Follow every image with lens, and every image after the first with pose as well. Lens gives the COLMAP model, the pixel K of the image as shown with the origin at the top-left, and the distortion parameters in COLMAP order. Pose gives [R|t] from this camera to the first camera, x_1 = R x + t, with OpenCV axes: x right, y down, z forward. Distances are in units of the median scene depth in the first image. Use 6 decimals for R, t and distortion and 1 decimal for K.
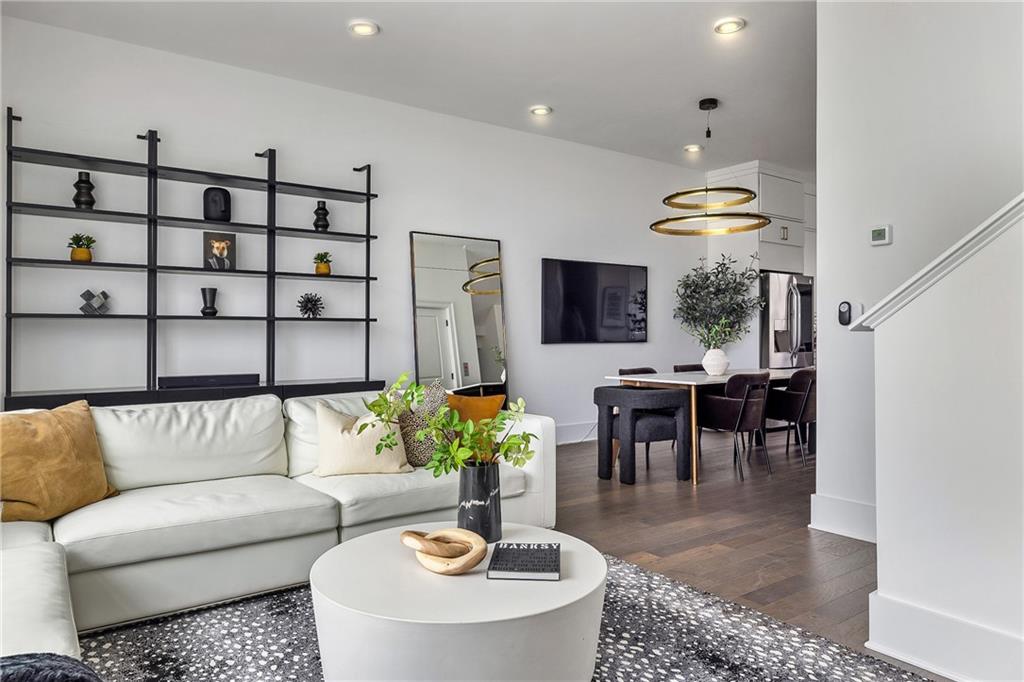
lens RADIAL K [[676.7, 0, 512.0], [0, 676.7, 341.0], [0, 0, 1]] dist [-0.000778, -0.000271]
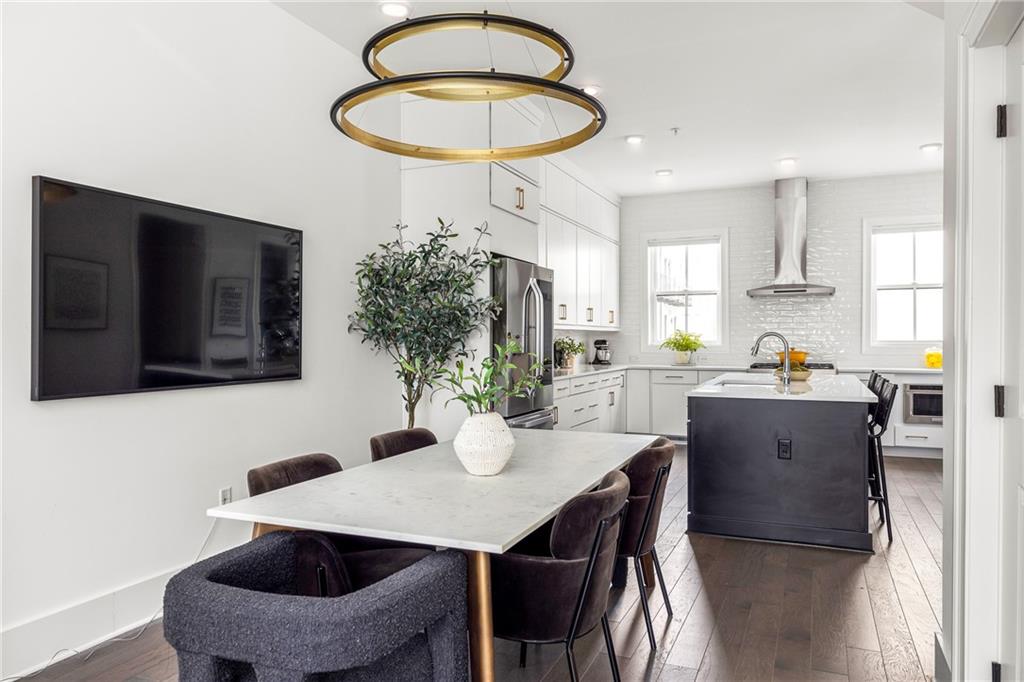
lens RADIAL K [[699.3, 0, 512.0], [0, 699.3, 341.0], [0, 0, 1]] dist [-0.001409, 0.000070]
pose [[0.860925, -0.000803, 0.508732, 0.067471], [0.002865, 0.999991, -0.003270, -0.024887], [-0.508725, 0.004273, 0.860919, 0.459672]]
